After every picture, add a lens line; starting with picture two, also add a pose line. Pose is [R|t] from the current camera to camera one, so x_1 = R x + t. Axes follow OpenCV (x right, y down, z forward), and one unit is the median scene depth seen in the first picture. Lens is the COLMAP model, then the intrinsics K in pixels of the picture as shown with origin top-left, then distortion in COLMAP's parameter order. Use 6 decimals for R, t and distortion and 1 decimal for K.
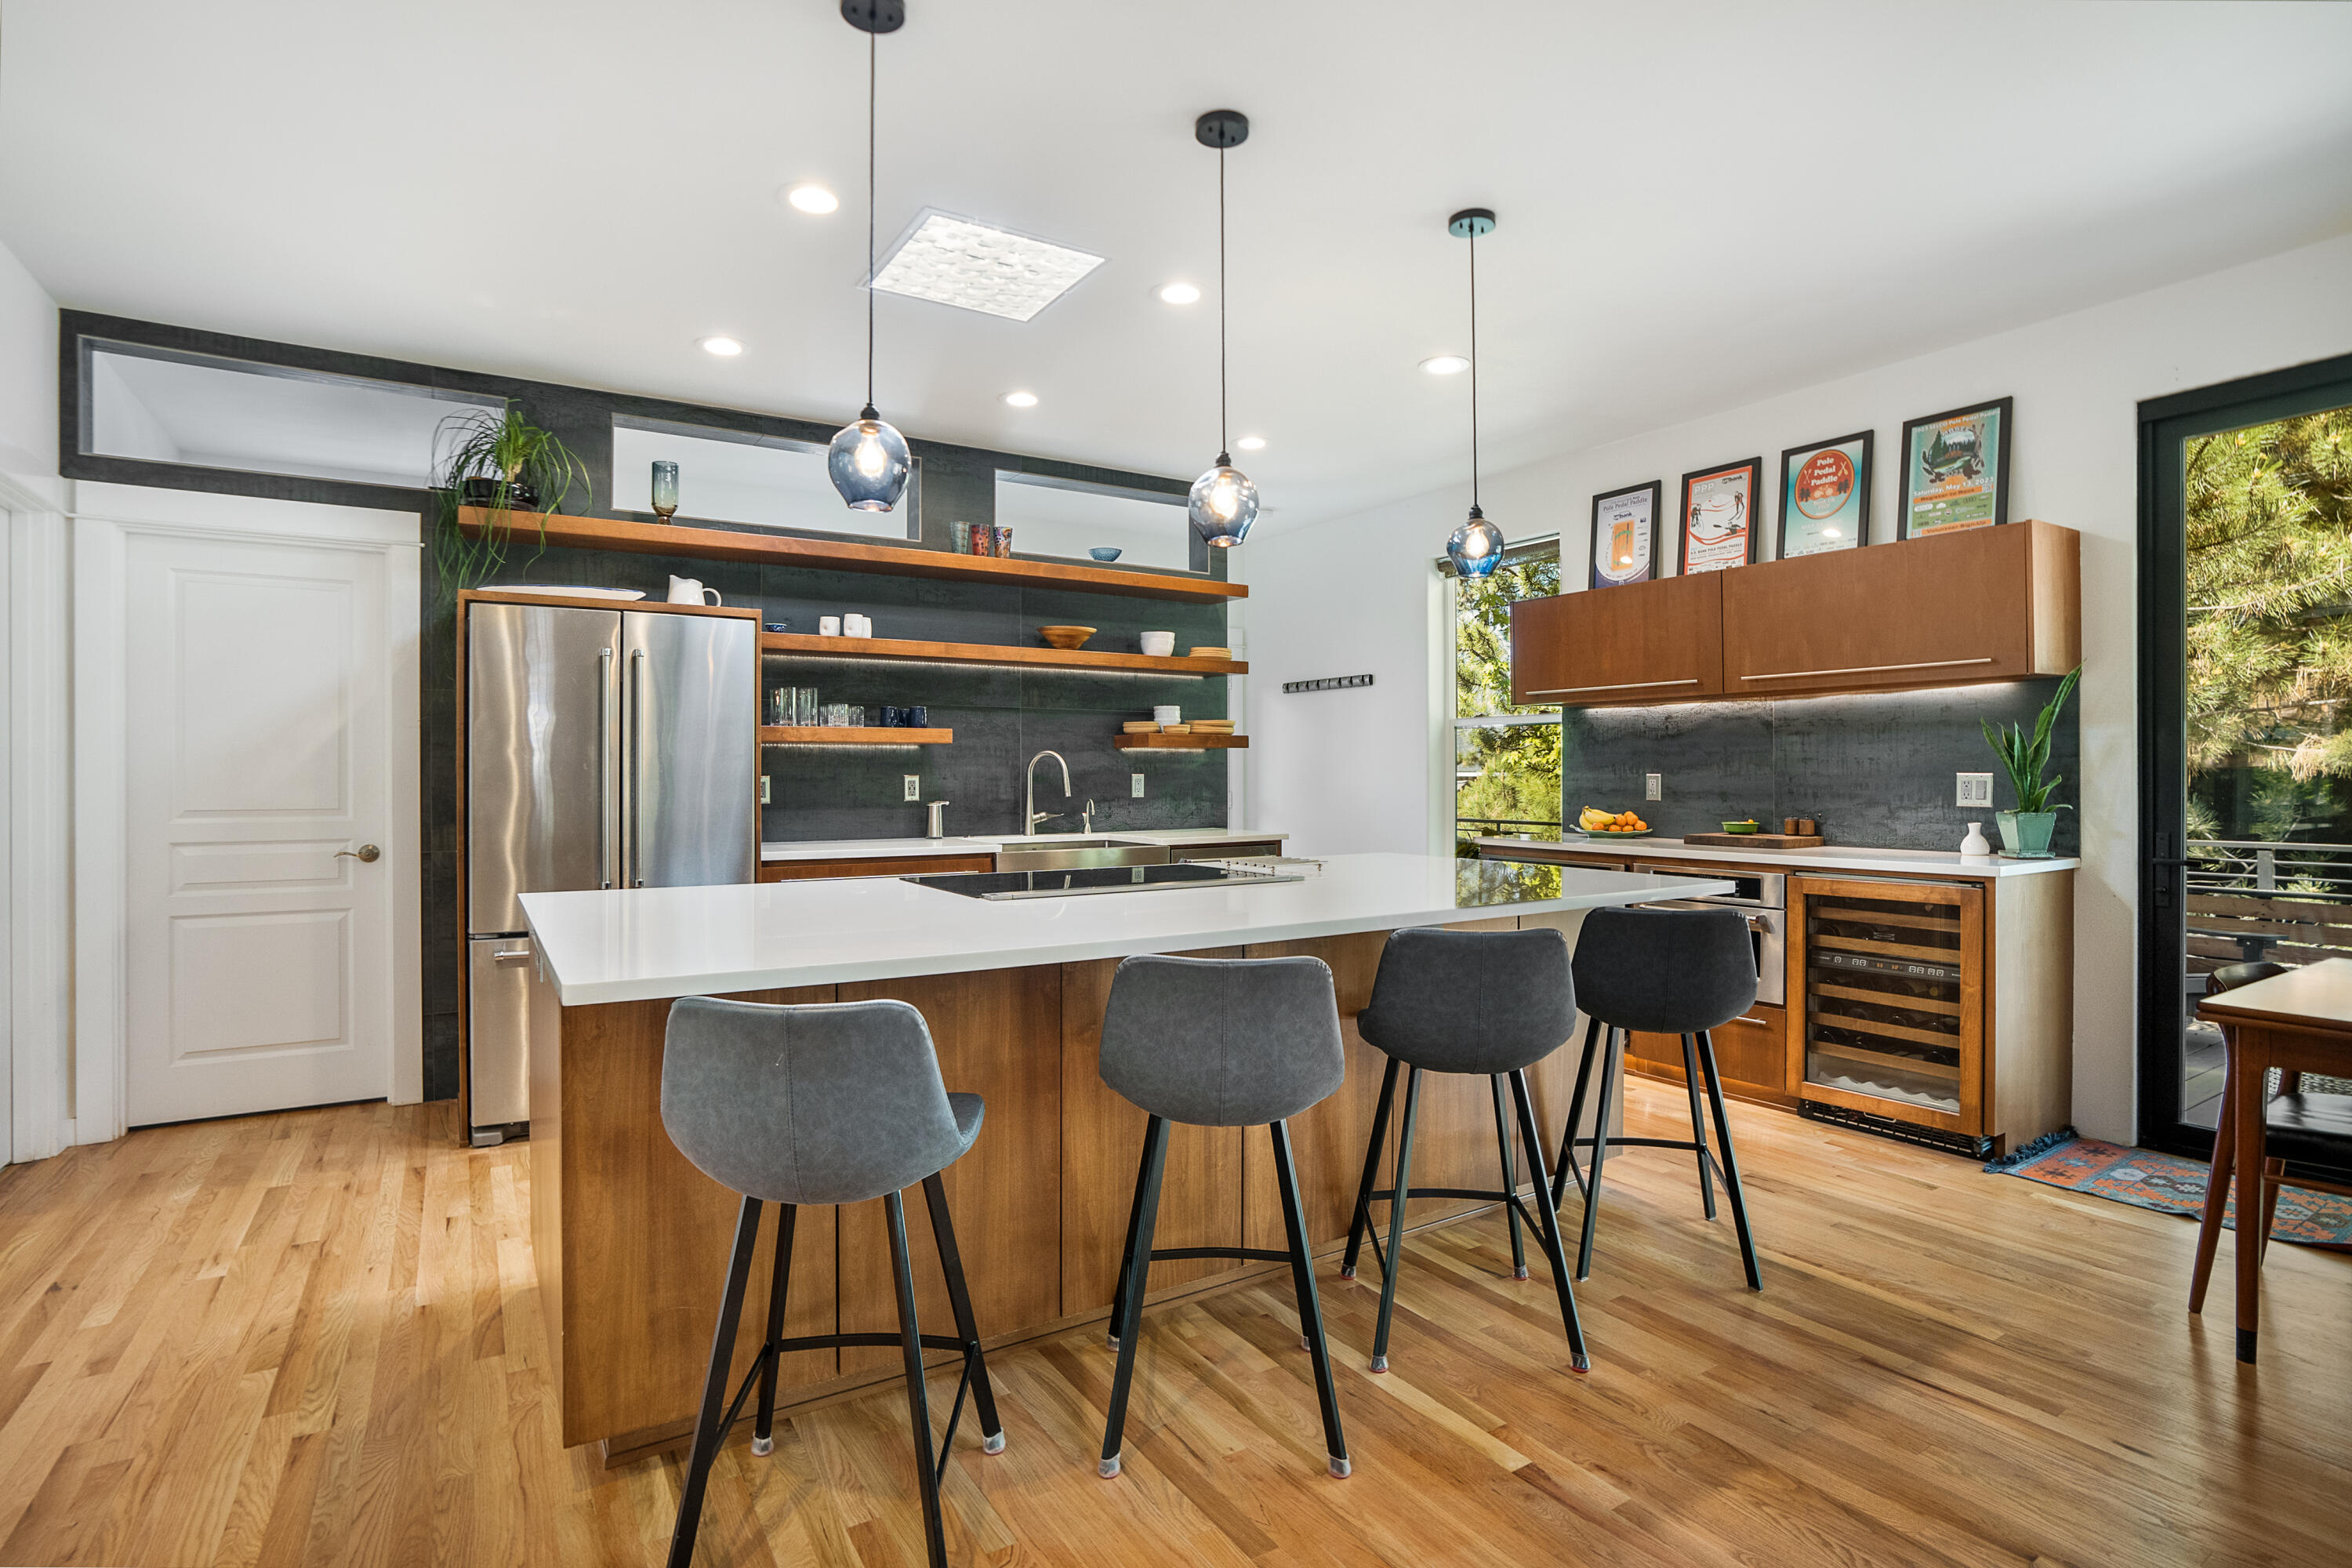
lens RADIAL K [[1143.3, 0, 1165.5], [0, 1143.3, 776.8], [0, 0, 1]] dist [-0.051883, 0.016093]
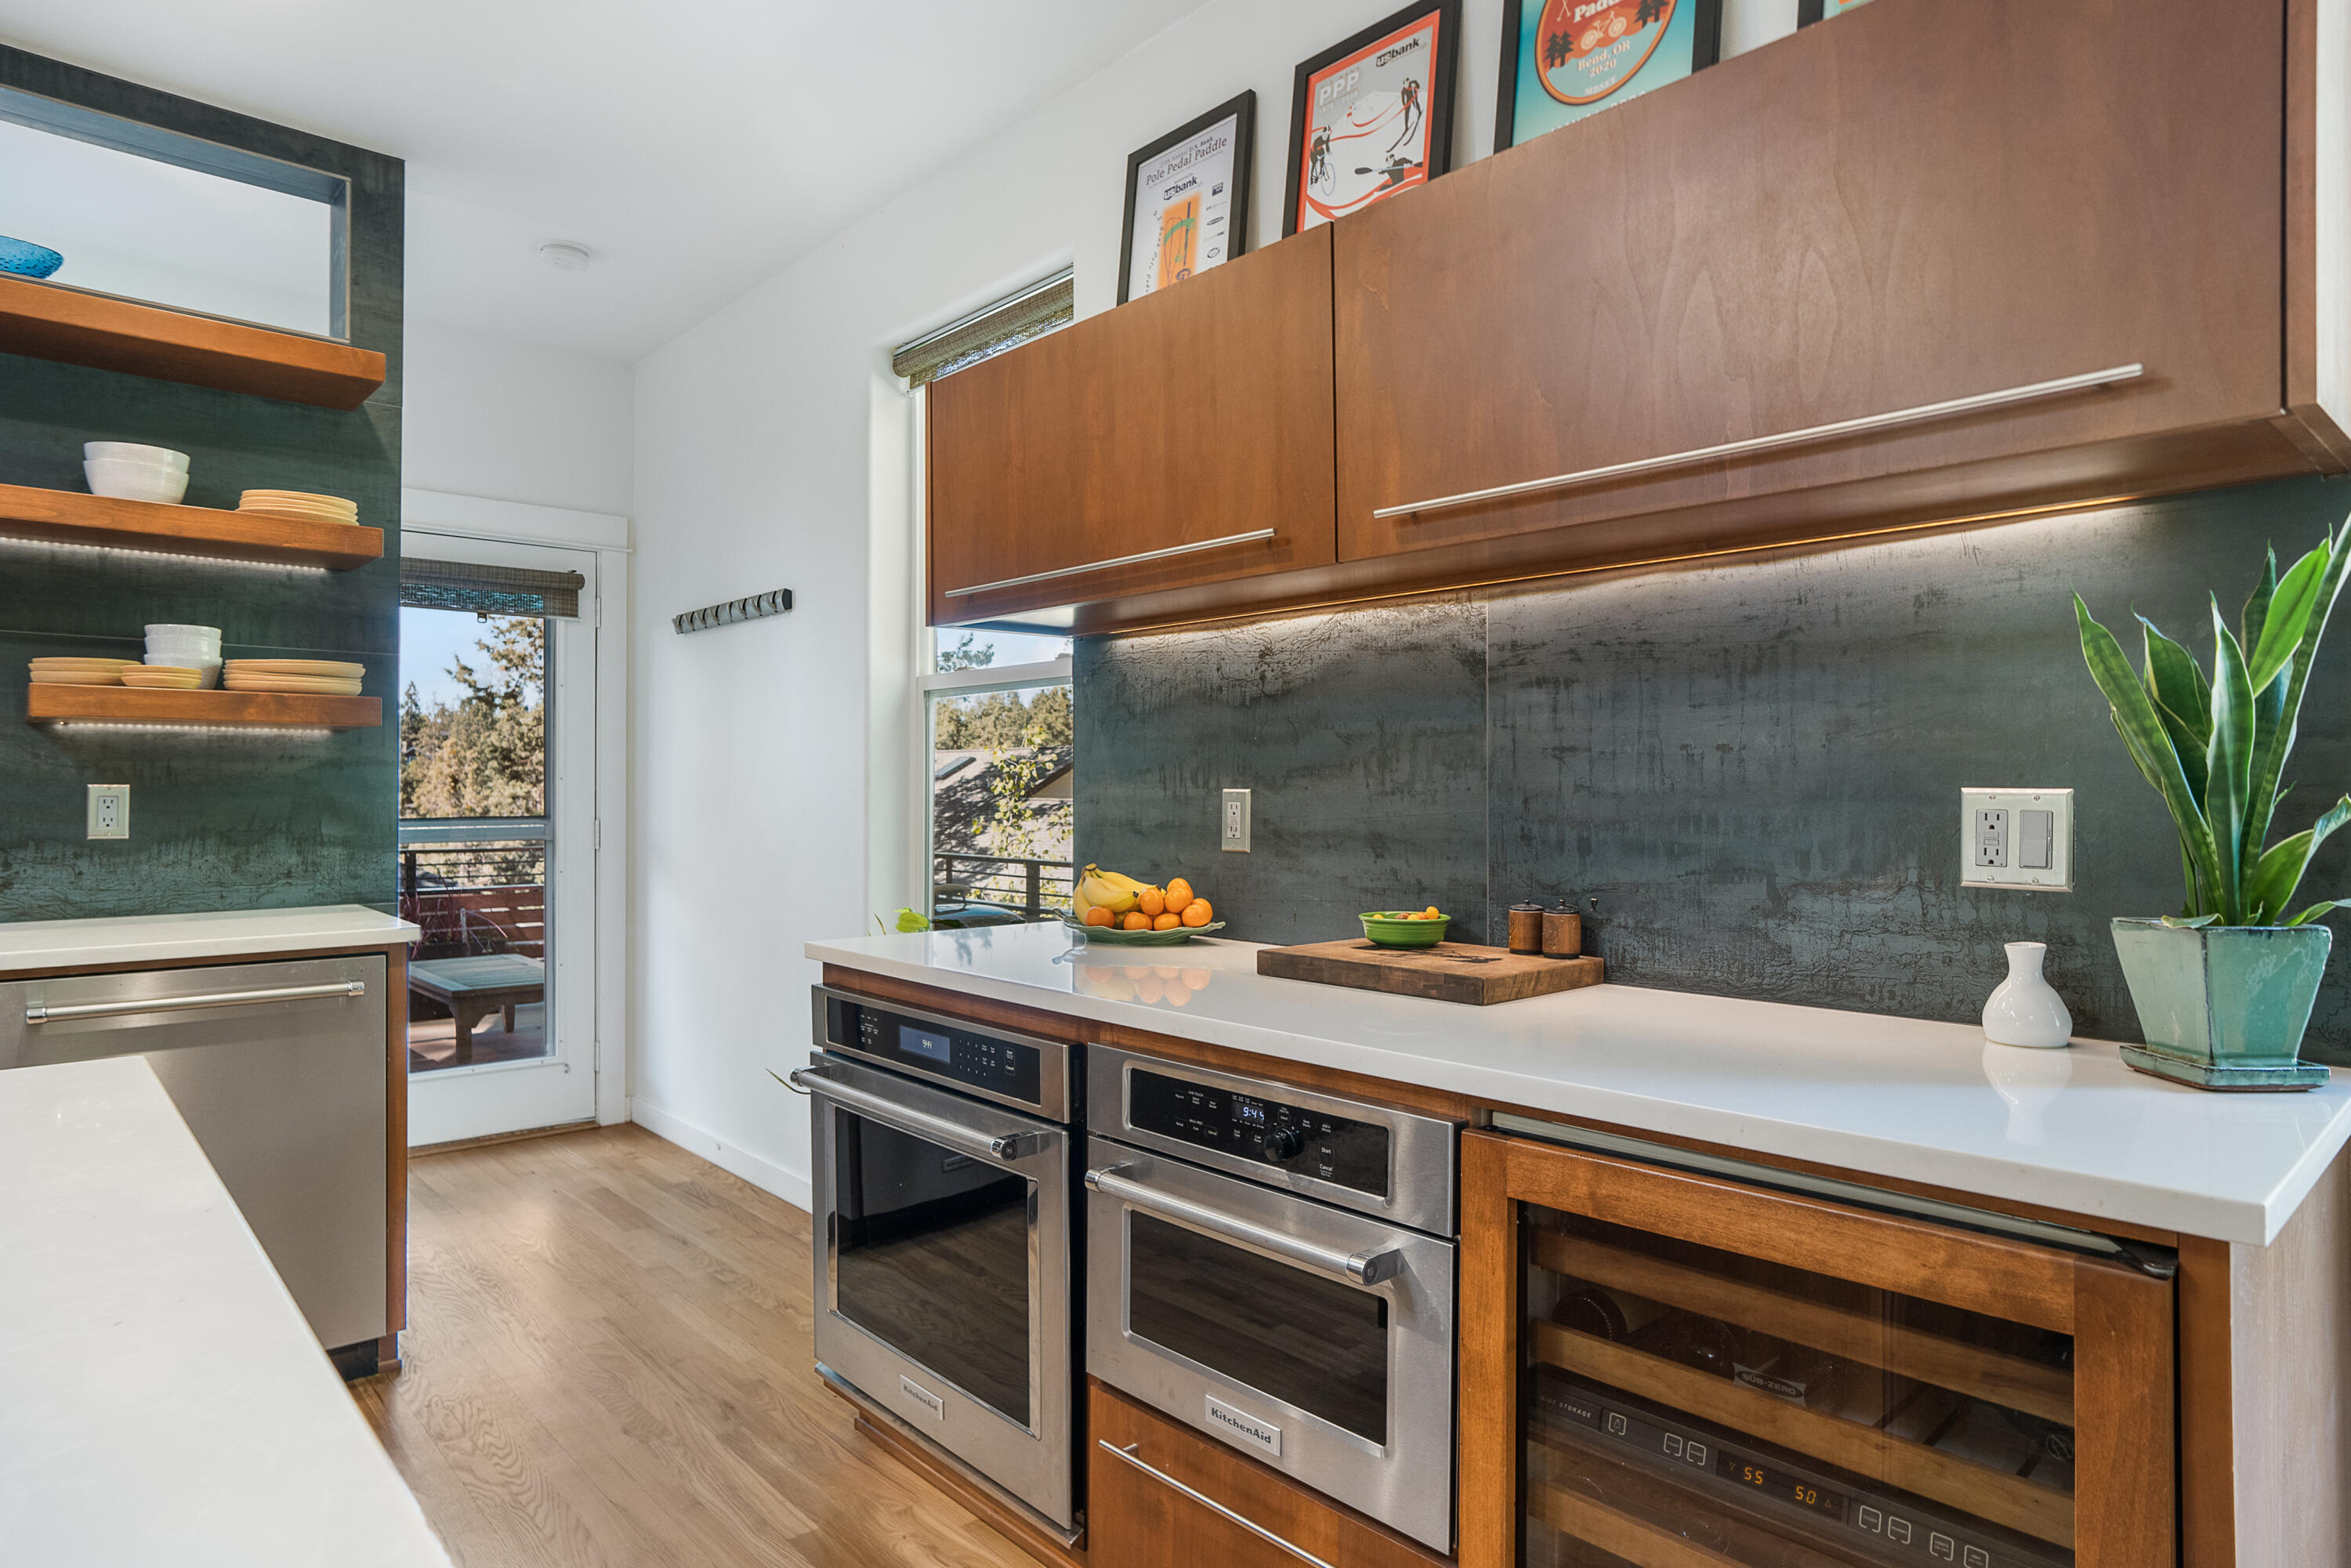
lens RADIAL K [[1331.2, 0, 1182.0], [0, 1331.2, 777.5], [0, 0, 1]] dist [-0.032236, 0.013949]
pose [[0.984559, 0.005596, 0.174963, 0.351497], [-0.003470, 0.999916, -0.012454, -0.000564], [-0.175019, 0.011655, 0.984496, 0.561347]]
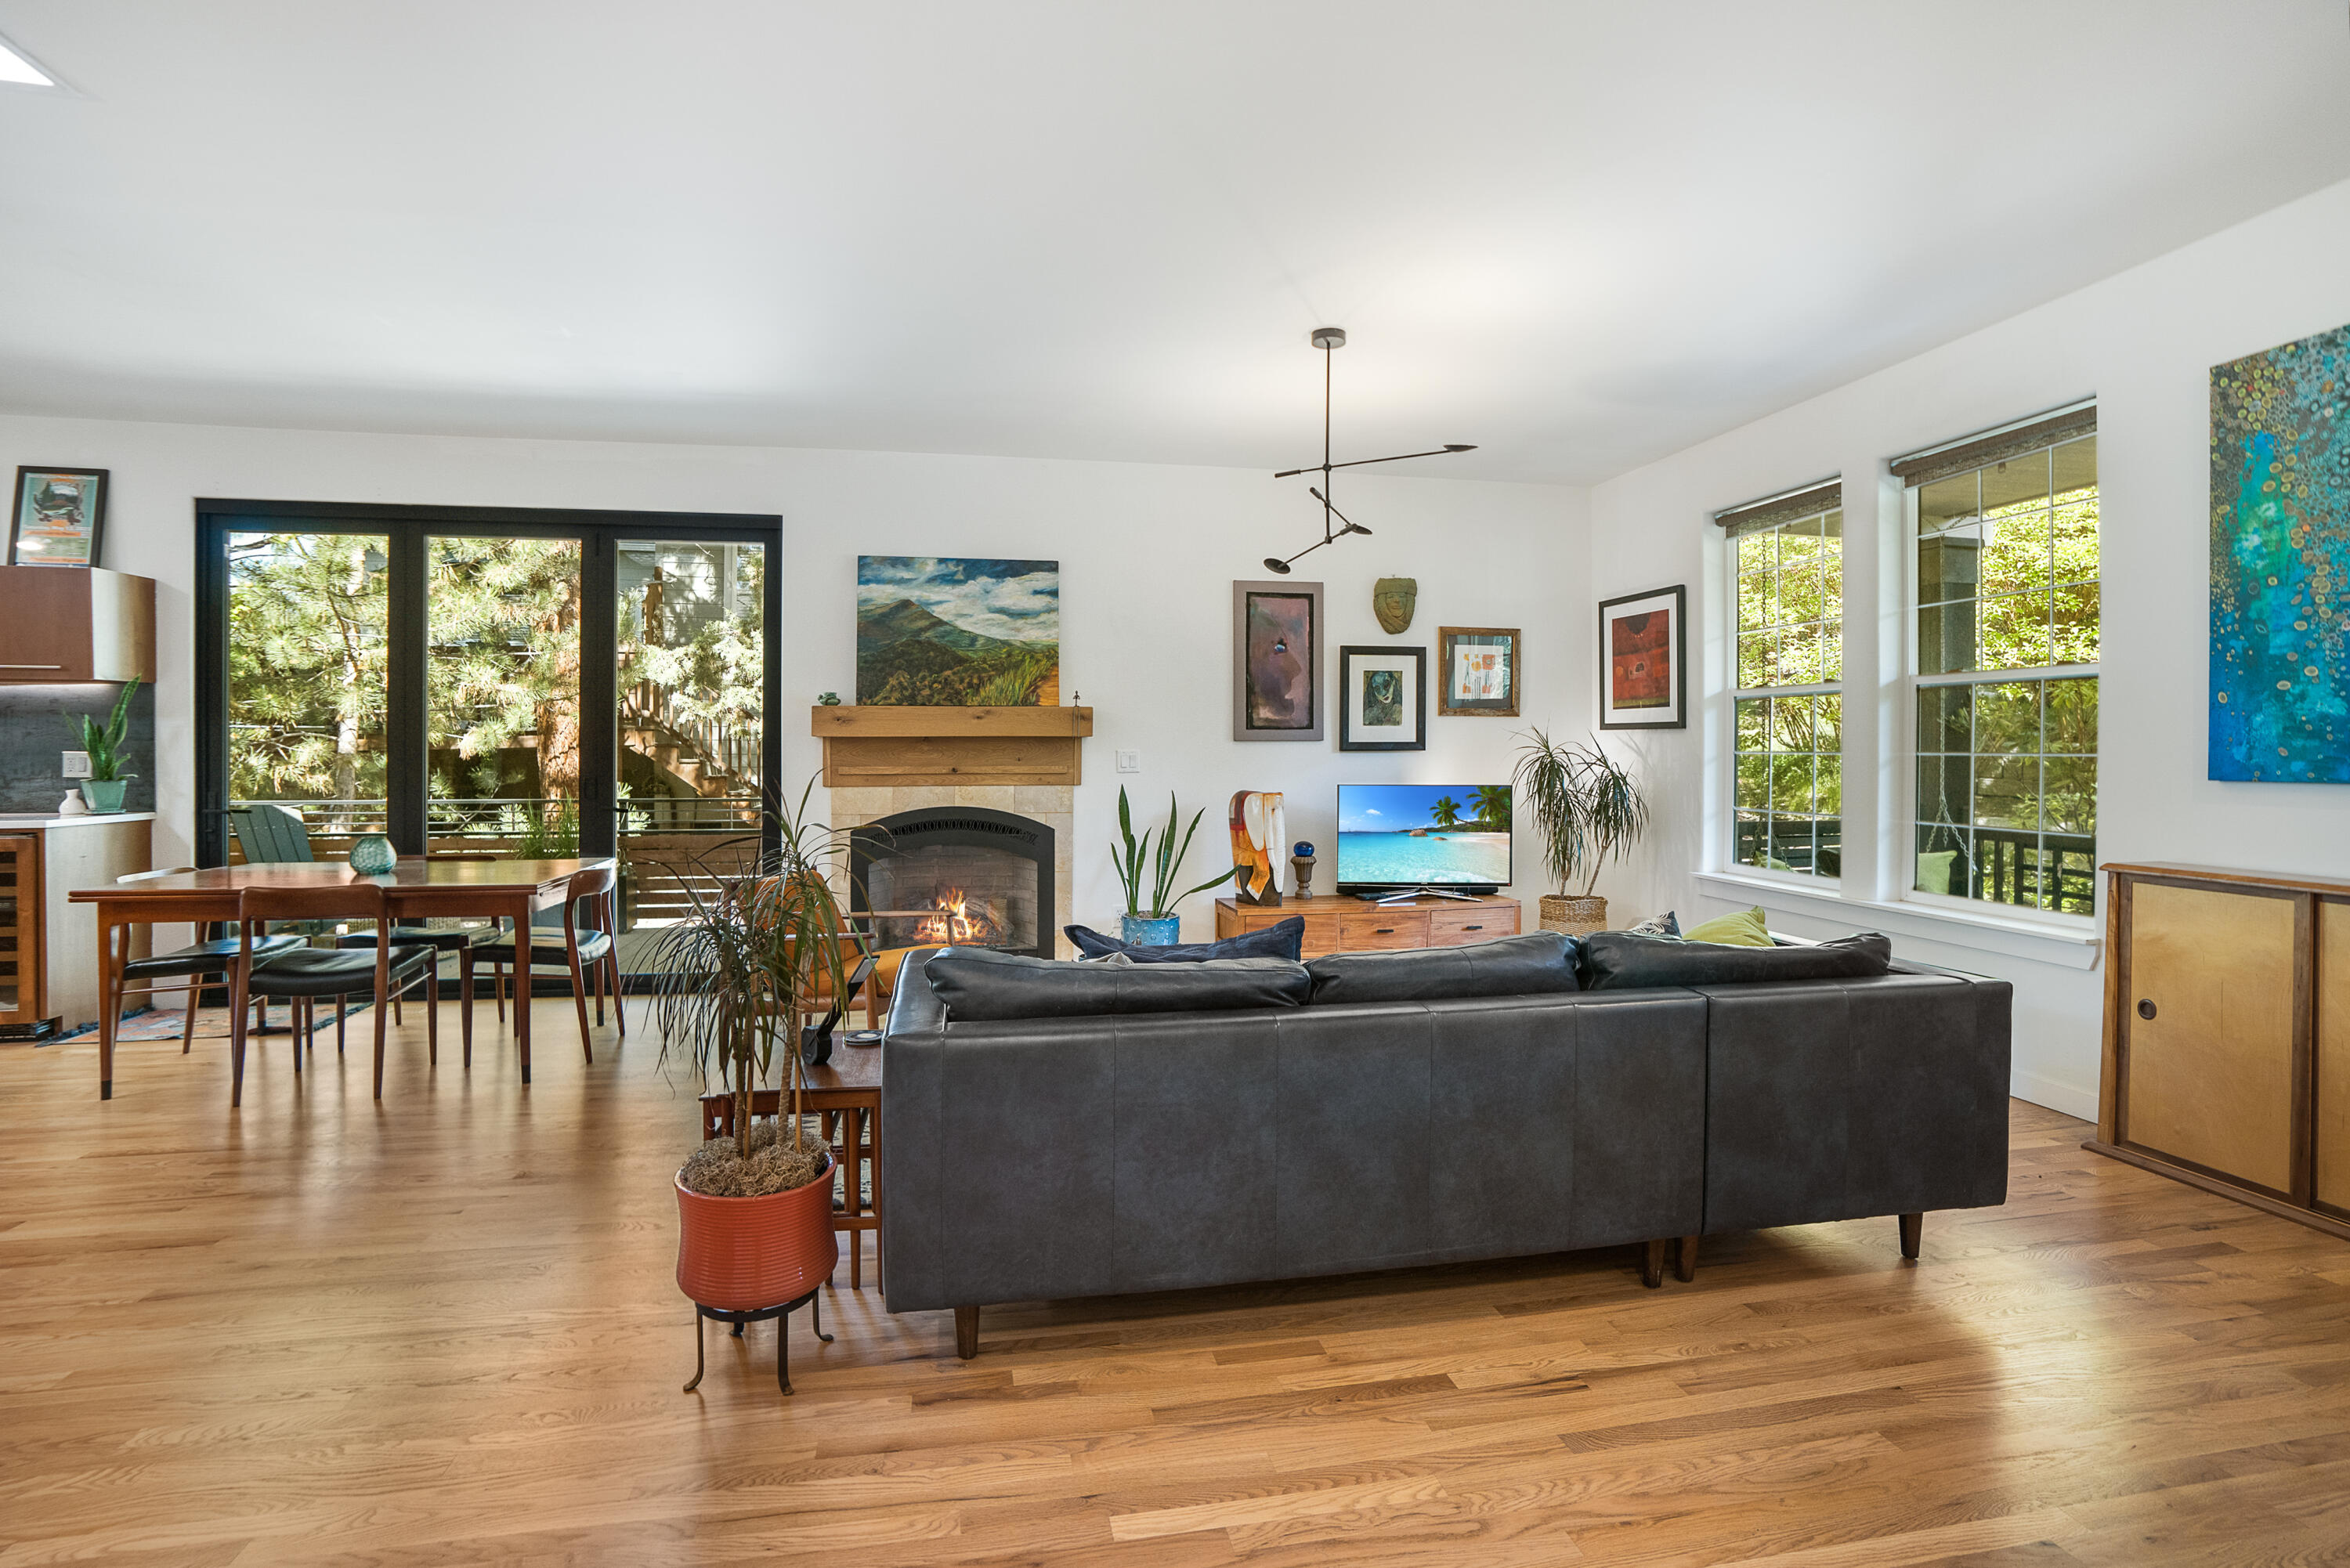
lens RADIAL K [[1118.5, 0, 1180.5], [0, 1118.5, 757.4], [0, 0, 1]] dist [-0.062936, 0.024377]
pose [[0.363933, -0.002131, 0.931423, 0.022077], [0.000285, 0.999998, 0.002177, 0.000824], [-0.931425, -0.000526, 0.363933, -0.555047]]
